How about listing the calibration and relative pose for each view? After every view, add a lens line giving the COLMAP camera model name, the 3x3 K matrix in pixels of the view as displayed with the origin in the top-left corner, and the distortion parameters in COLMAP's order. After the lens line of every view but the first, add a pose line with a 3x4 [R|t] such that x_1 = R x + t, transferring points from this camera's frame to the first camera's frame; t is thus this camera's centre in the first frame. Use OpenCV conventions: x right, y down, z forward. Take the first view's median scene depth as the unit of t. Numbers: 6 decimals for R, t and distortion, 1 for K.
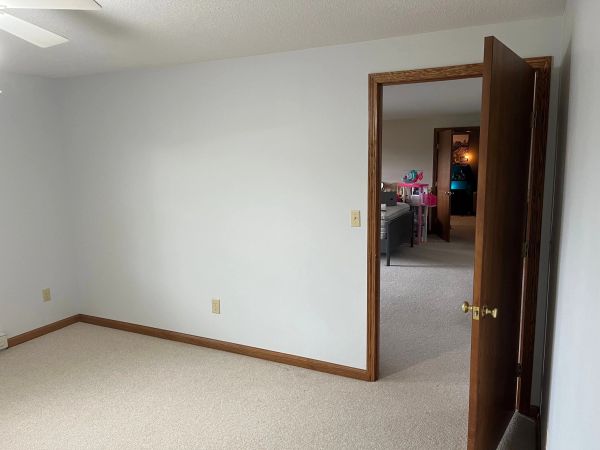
lens RADIAL K [[432.3, 0, 297.0], [0, 432.3, 226.0], [0, 0, 1]] dist [0.043546, -0.002592]
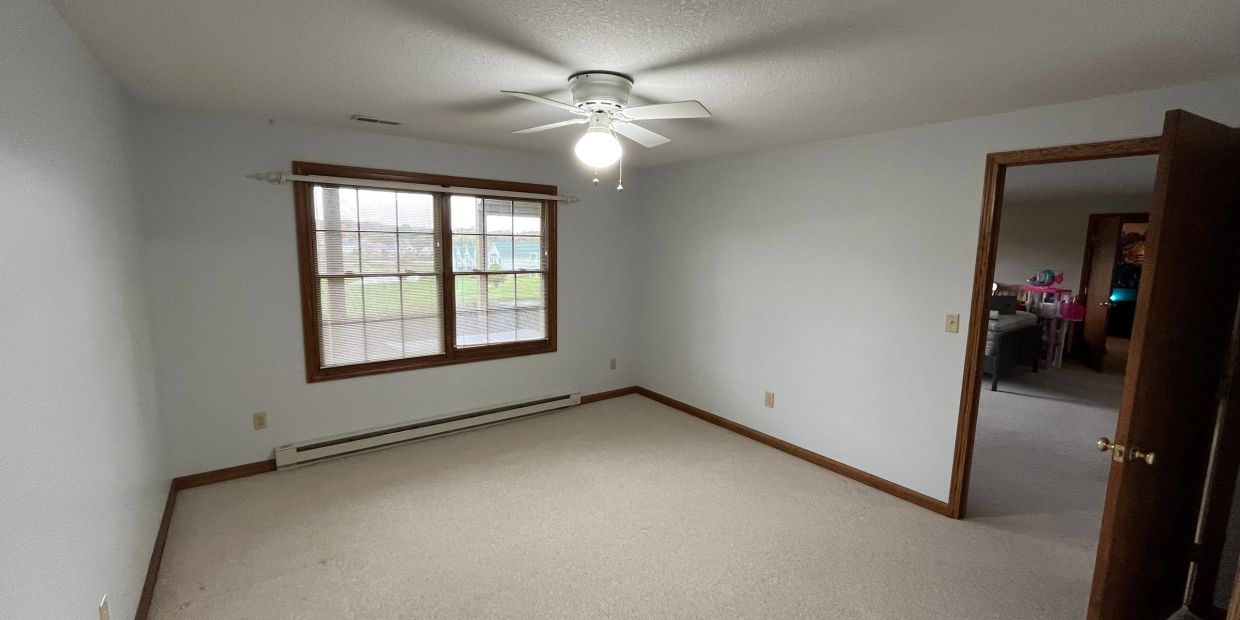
lens RADIAL K [[497.9, 0, 624.0], [0, 497.9, 309.4], [0, 0, 1]] dist [0.000786, -0.000587]
pose [[0.899227, 0.091947, -0.427710, -0.024641], [-0.100087, 0.994973, 0.003468, 0.015813], [0.425879, 0.039690, 0.903909, -0.140116]]
